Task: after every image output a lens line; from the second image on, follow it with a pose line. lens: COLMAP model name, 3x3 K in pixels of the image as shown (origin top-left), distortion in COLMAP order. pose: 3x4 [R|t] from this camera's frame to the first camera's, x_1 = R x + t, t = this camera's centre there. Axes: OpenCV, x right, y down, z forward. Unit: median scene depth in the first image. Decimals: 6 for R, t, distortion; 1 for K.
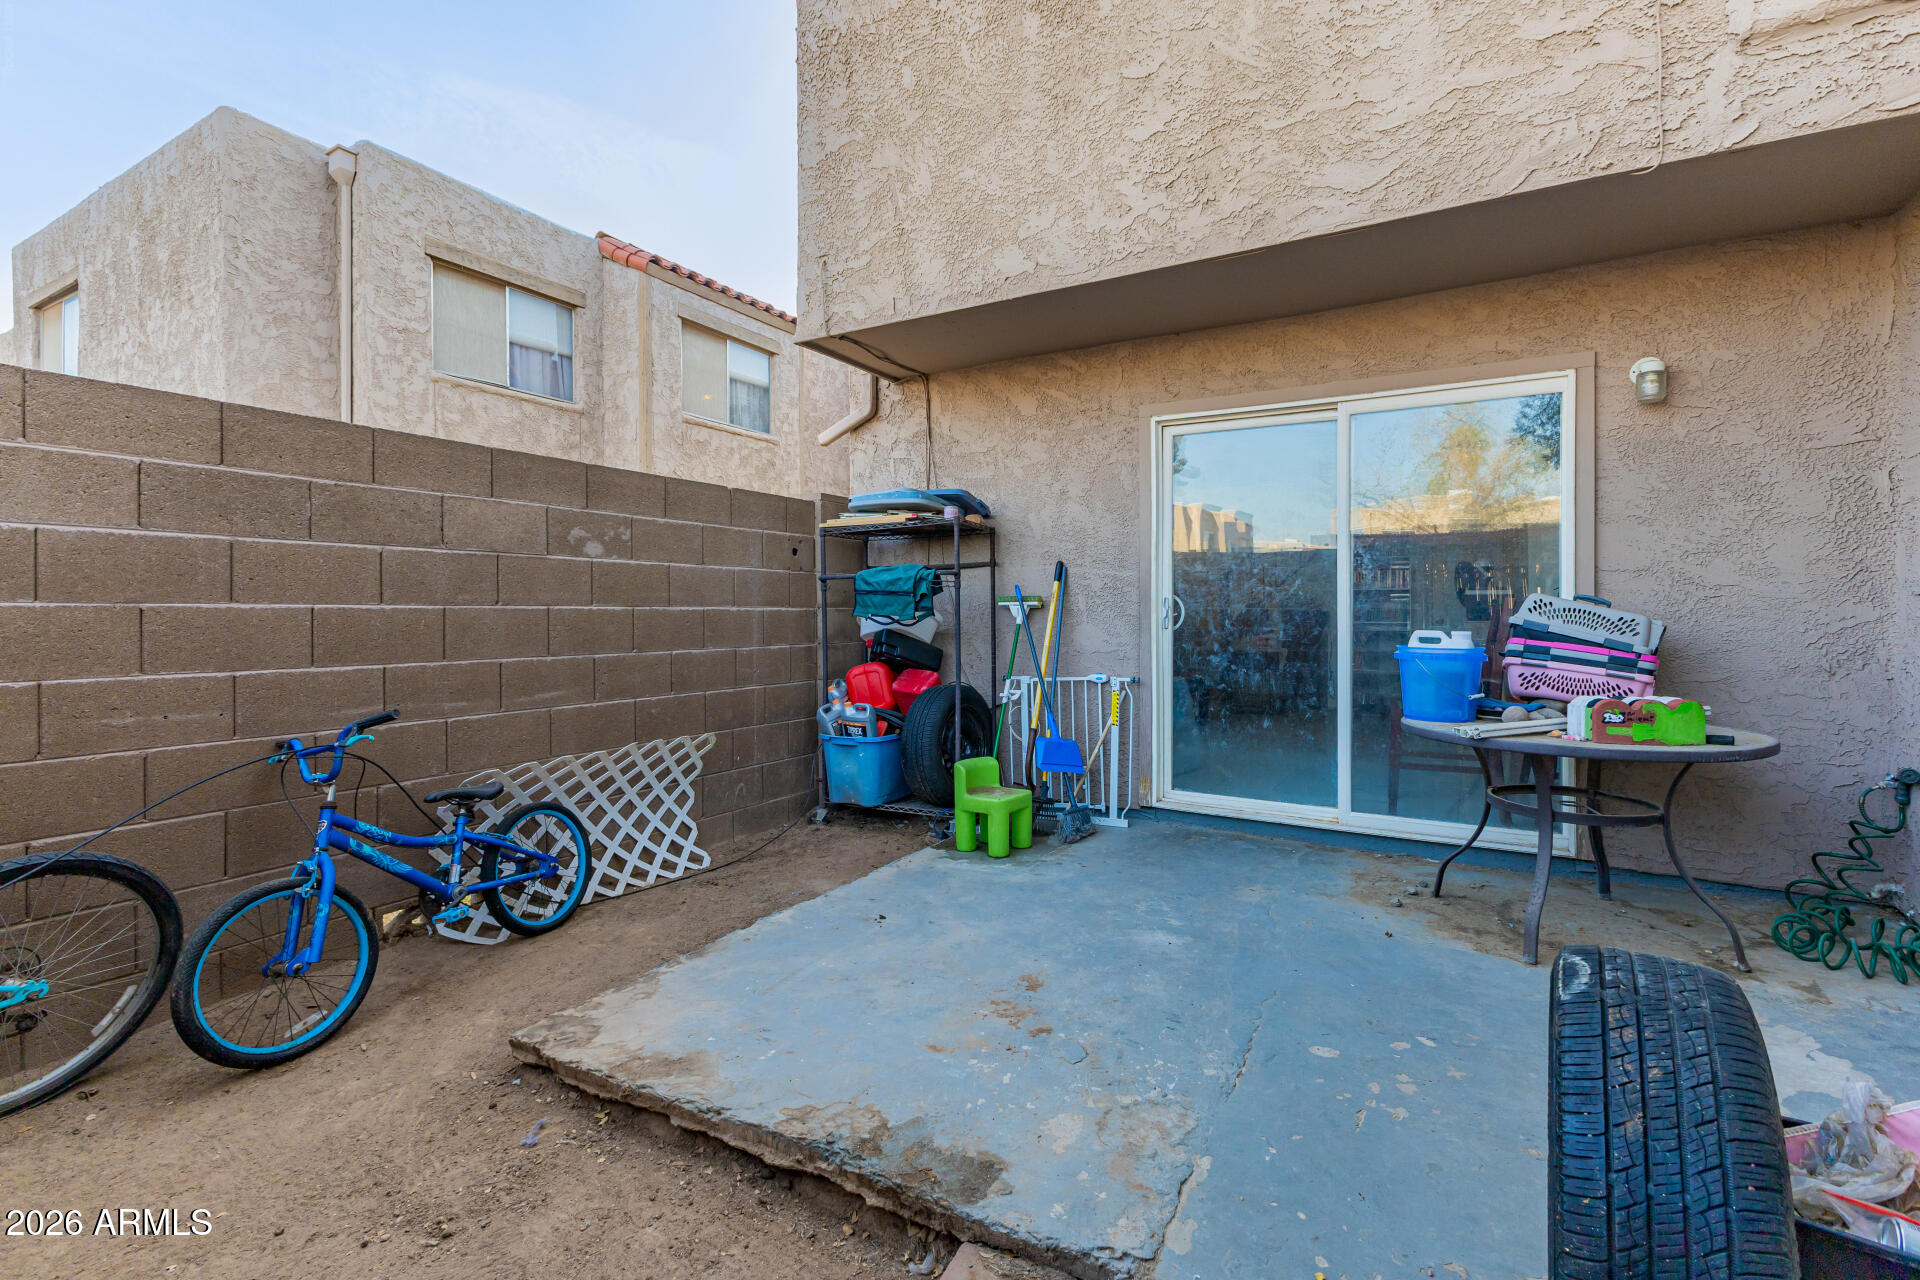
lens RADIAL K [[852.3, 0, 1011.4], [0, 852.3, 612.5], [0, 0, 1]] dist [0.008274, -0.000357]
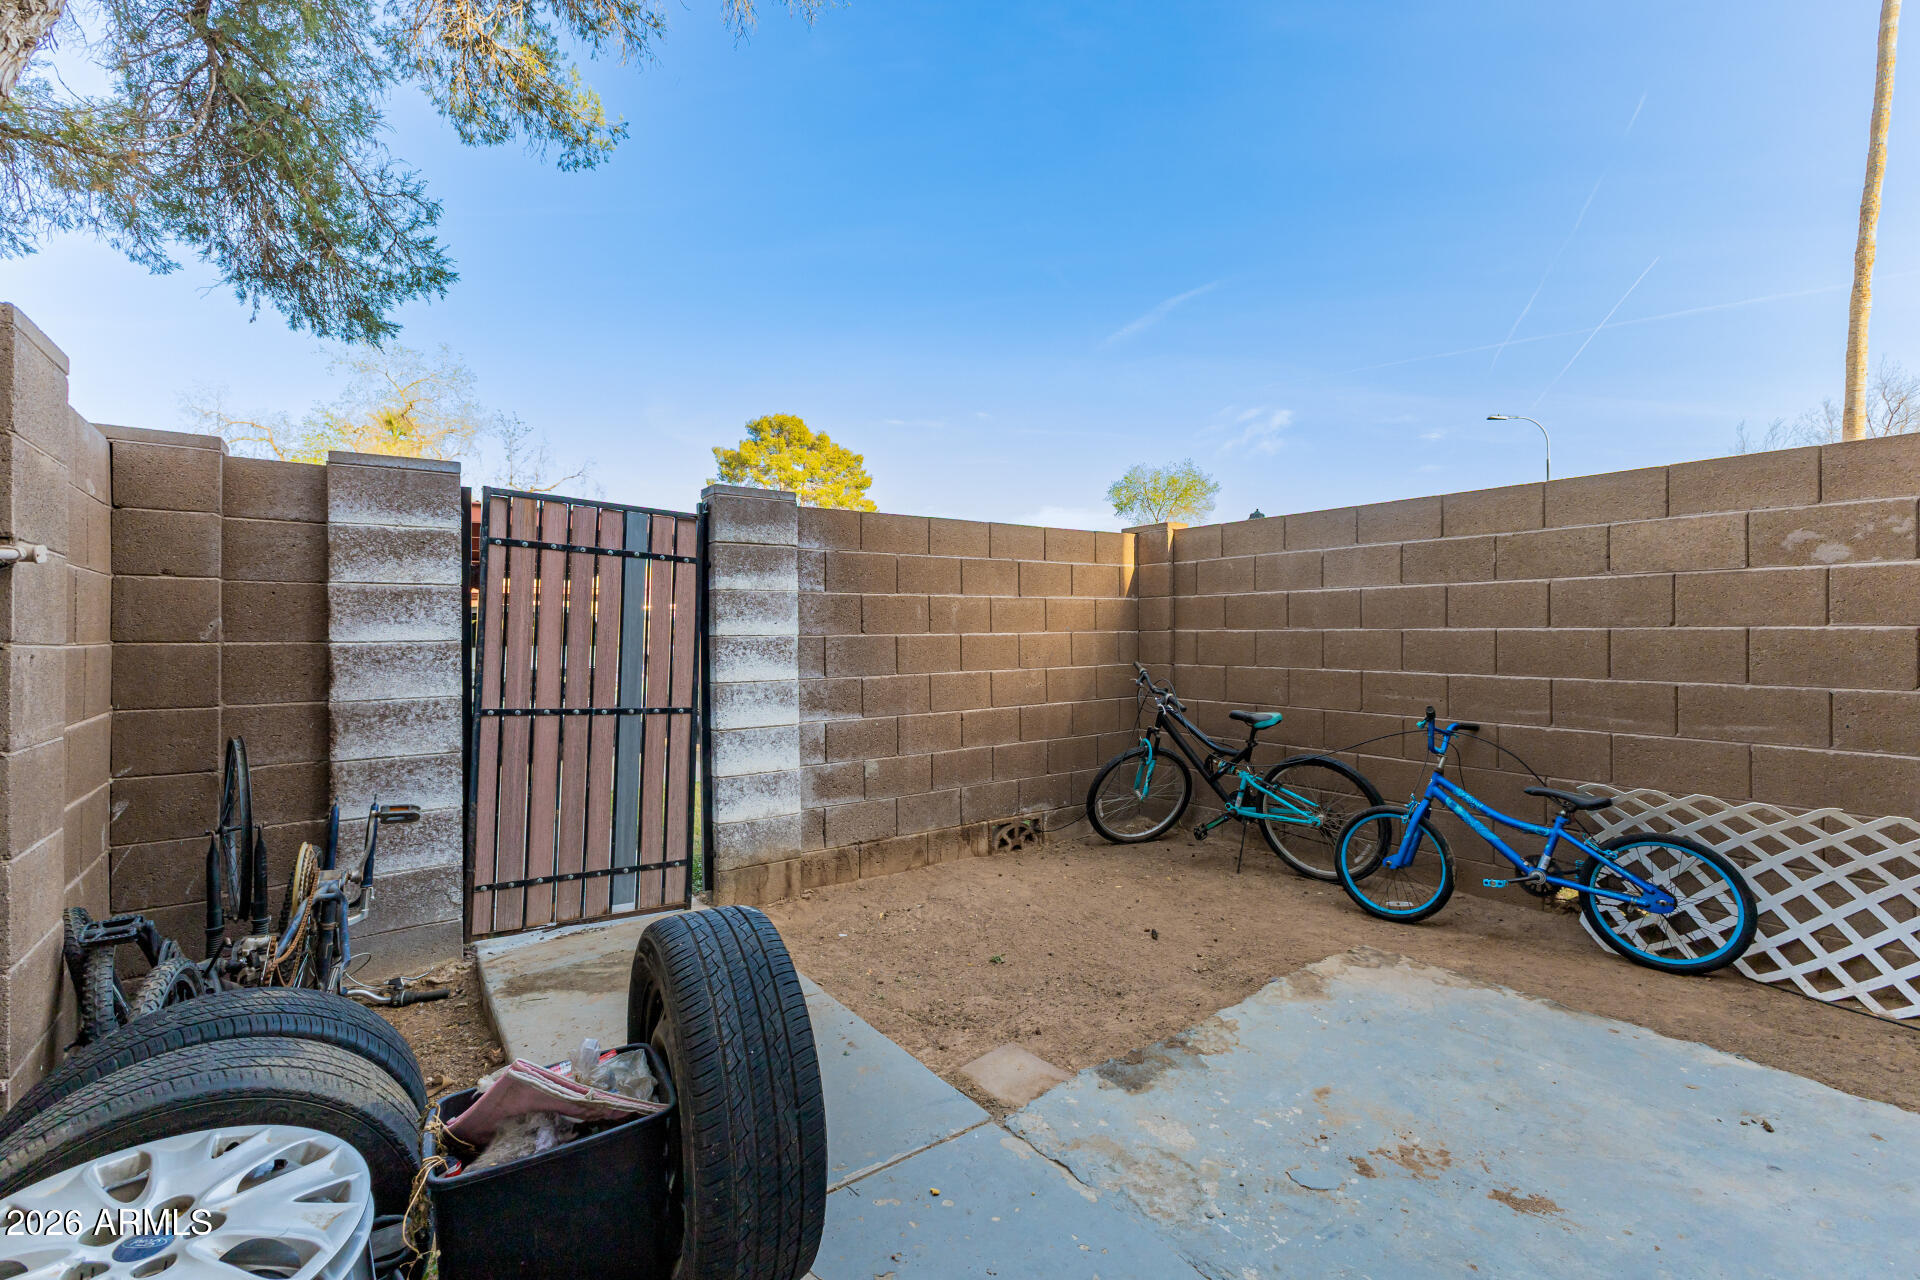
lens RADIAL K [[852.3, 0, 945.9], [0, 852.3, 638.7], [0, 0, 1]] dist [0.008274, -0.000357]
pose [[-0.464956, 0.015021, -0.885206, 0.699841], [0.009481, 0.999883, 0.011988, -0.015521], [0.885283, -0.002819, -0.465044, 0.779649]]
